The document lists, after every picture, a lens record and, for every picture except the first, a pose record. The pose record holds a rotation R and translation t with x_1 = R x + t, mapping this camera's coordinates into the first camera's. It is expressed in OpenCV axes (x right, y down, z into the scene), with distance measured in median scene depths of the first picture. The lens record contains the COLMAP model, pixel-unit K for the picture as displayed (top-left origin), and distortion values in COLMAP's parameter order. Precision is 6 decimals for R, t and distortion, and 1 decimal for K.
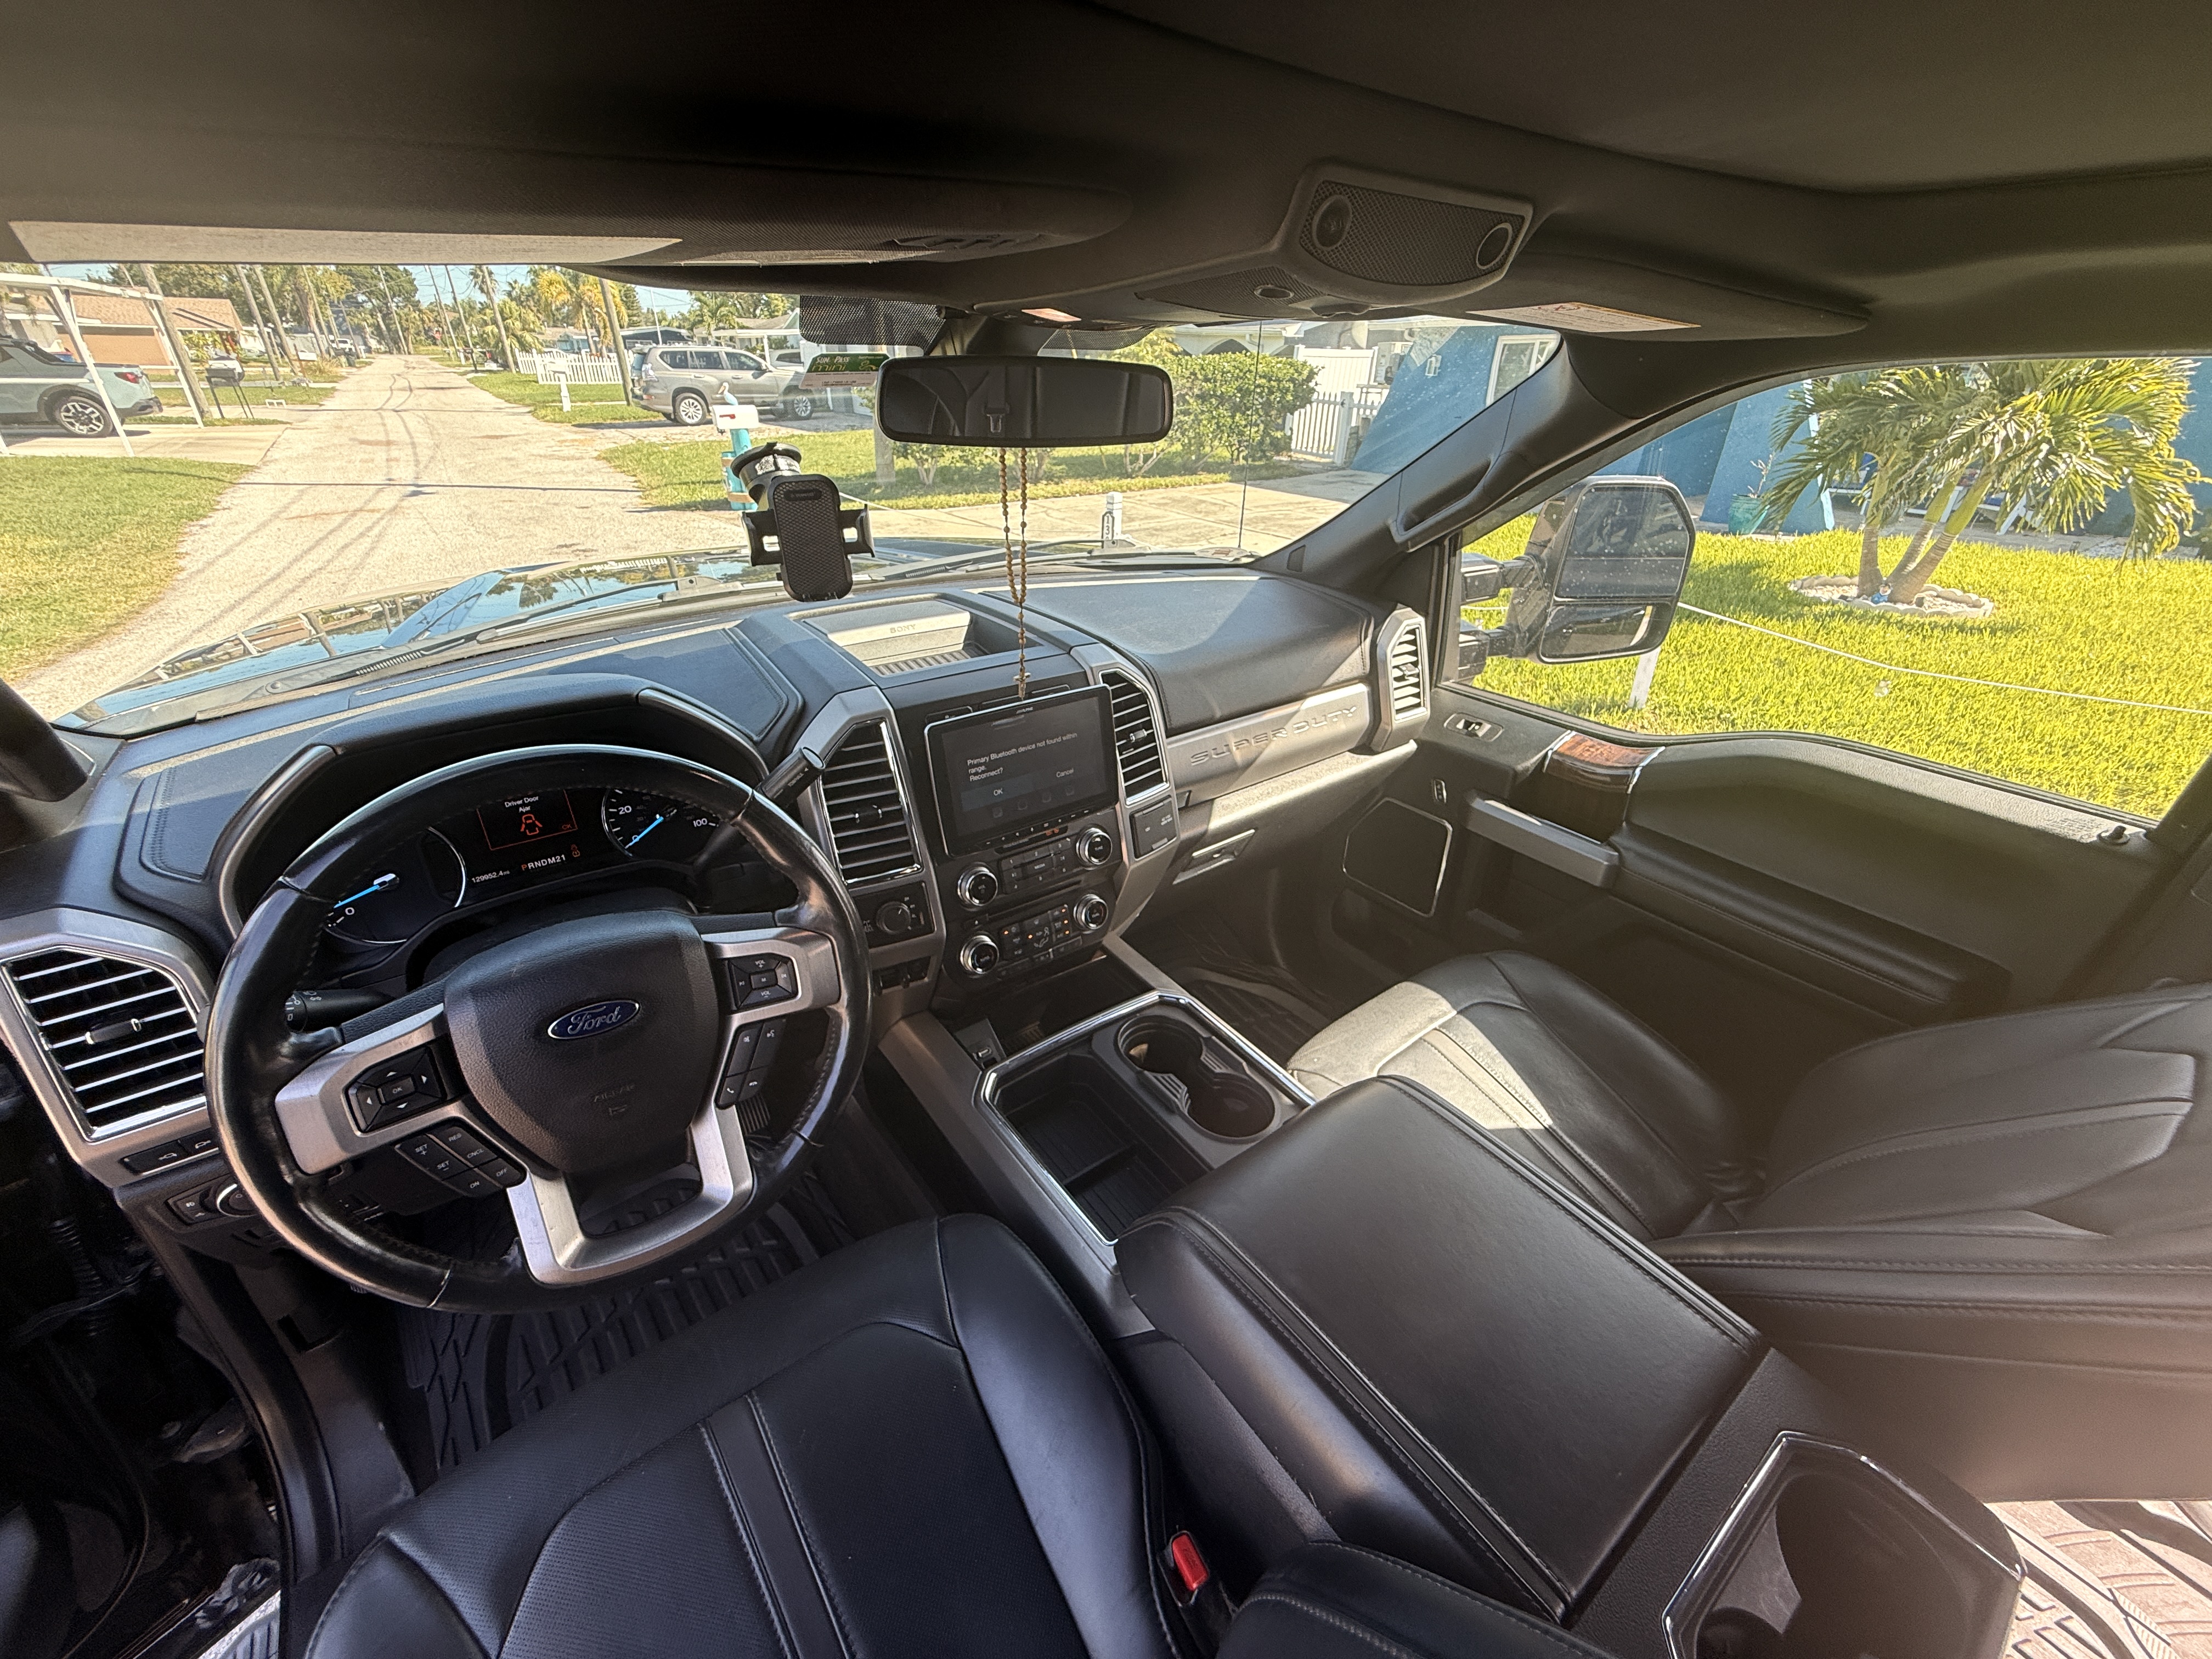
lens RADIAL K [[877.4, 0, 1106.0], [0, 877.4, 829.5], [0, 0, 1]] dist [0.000853, 0.000541]
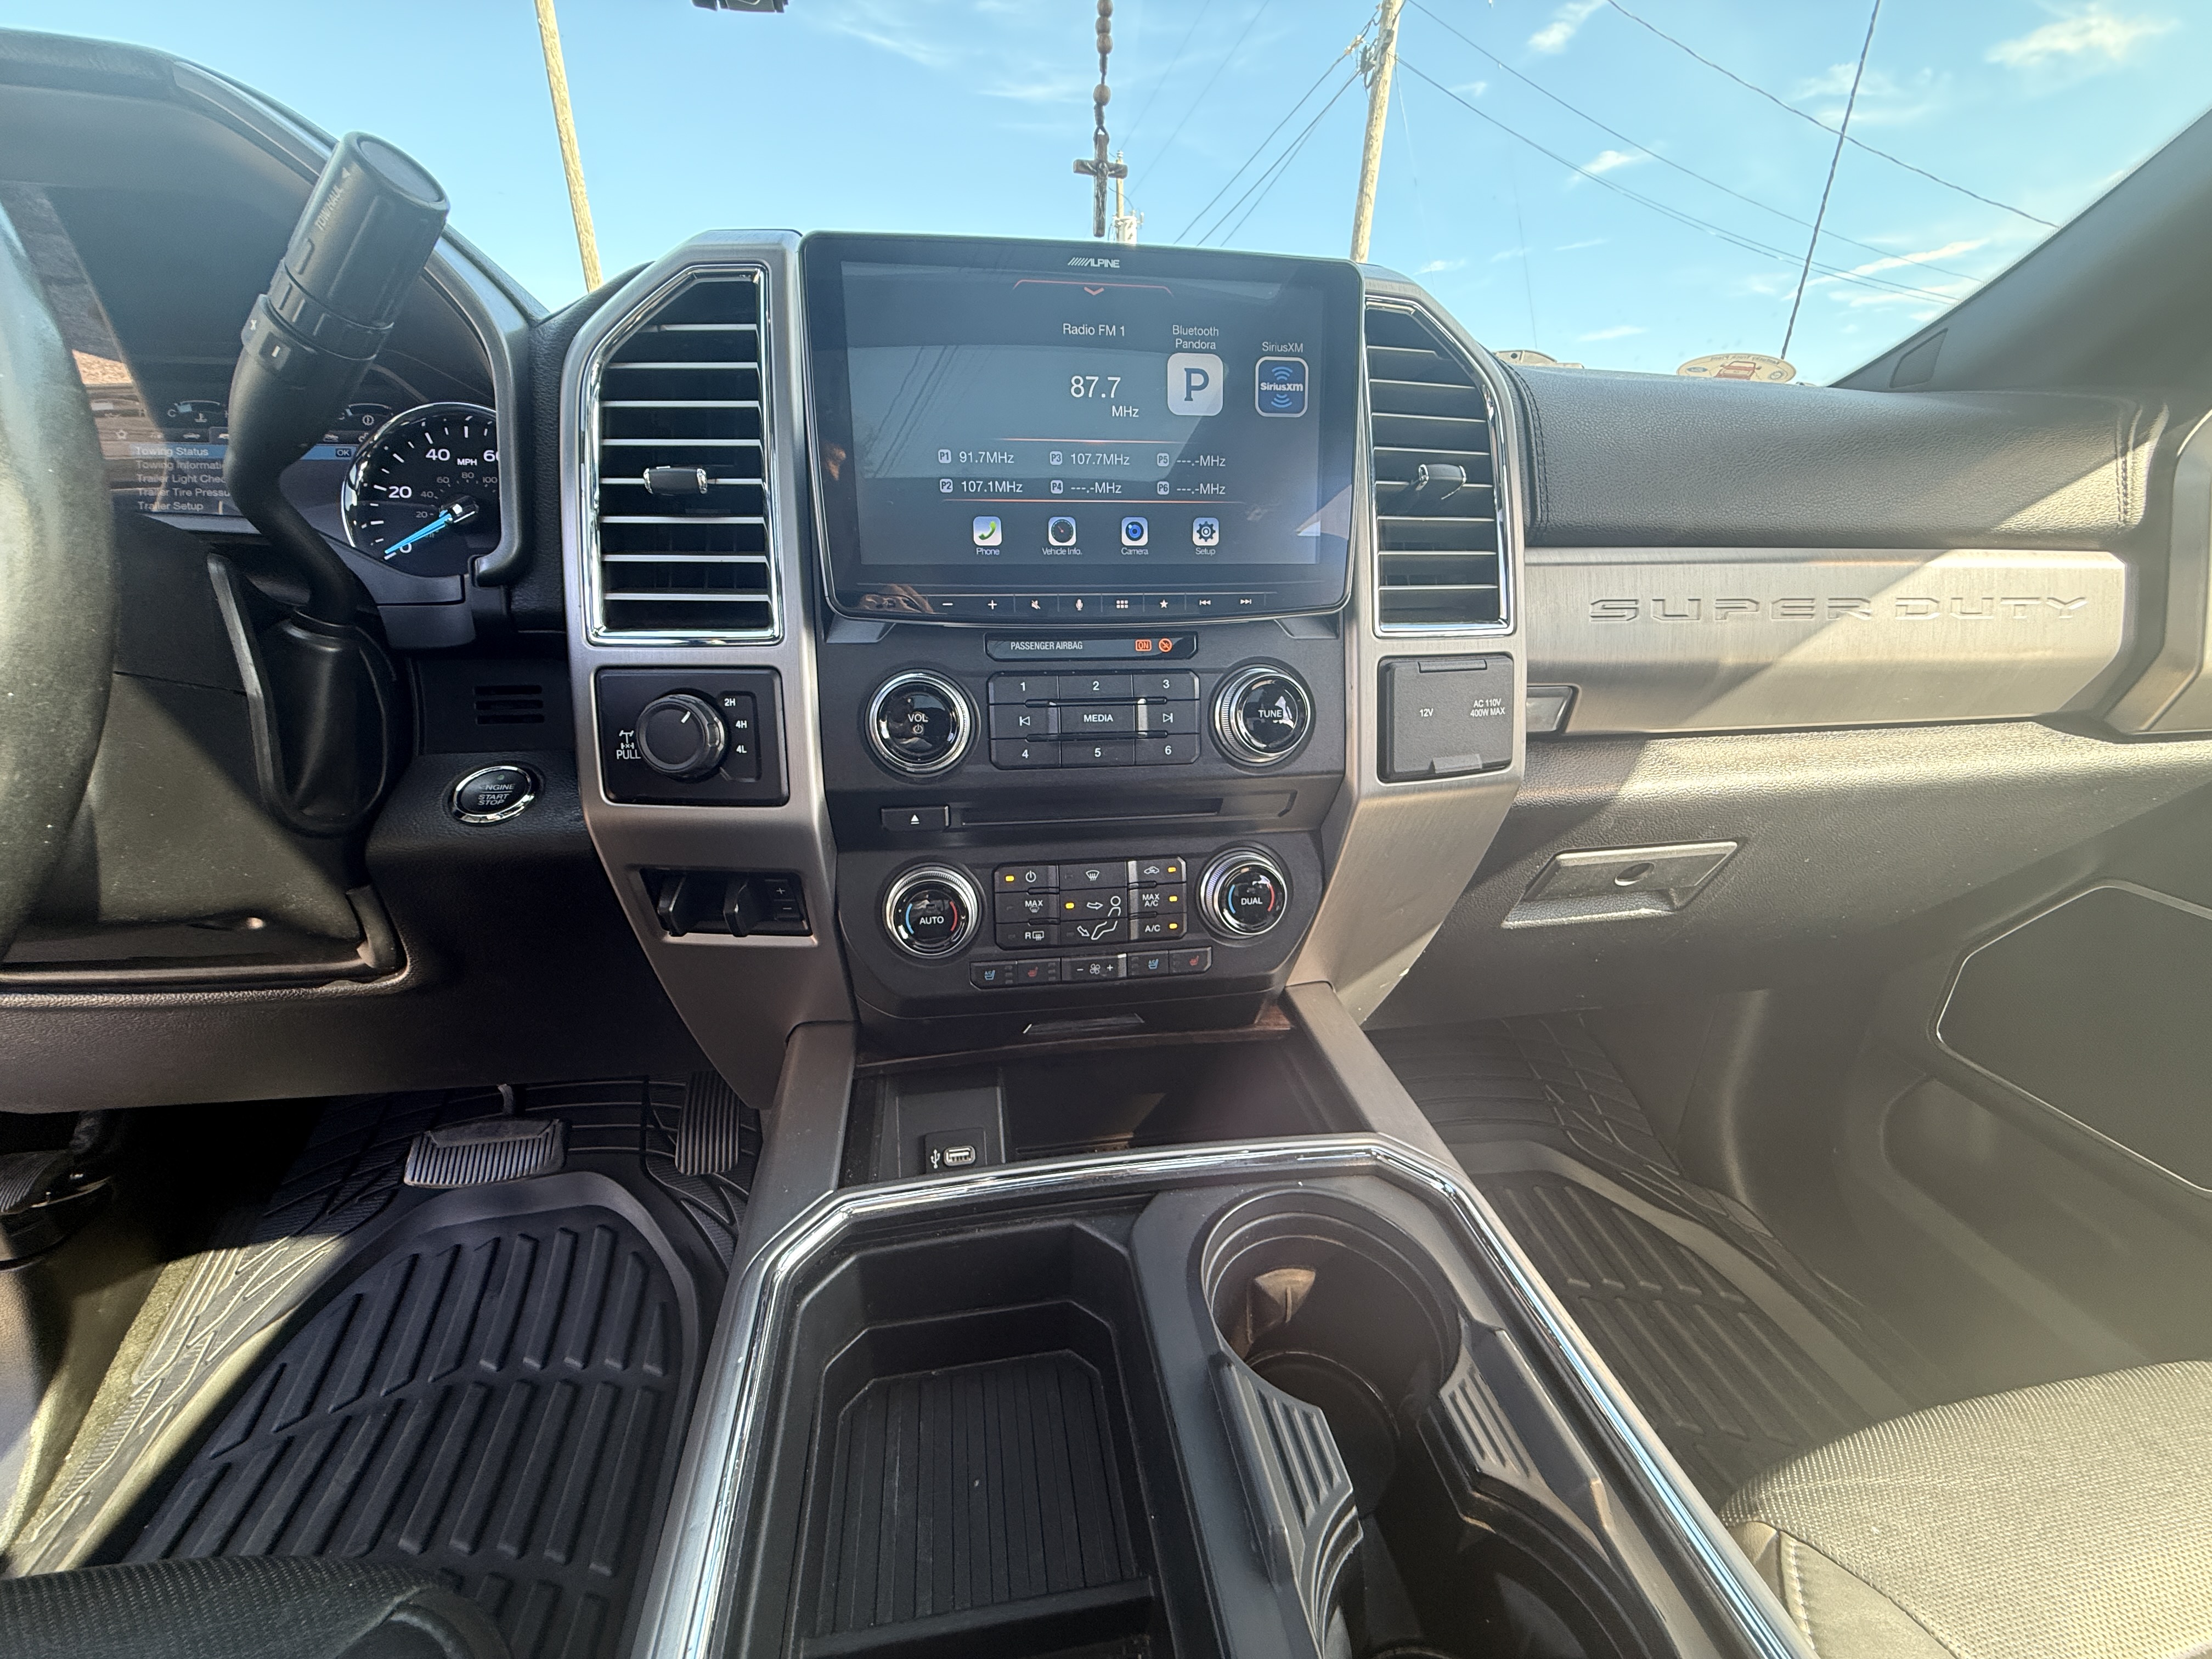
lens RADIAL K [[877.4, 0, 1106.0], [0, 877.4, 829.5], [0, 0, 1]] dist [0.000853, 0.000541]
pose [[0.889578, 0.159805, -0.427917, 0.090013], [-0.213842, 0.973505, -0.080993, 0.104735], [0.403636, 0.163557, 0.900182, 0.563600]]
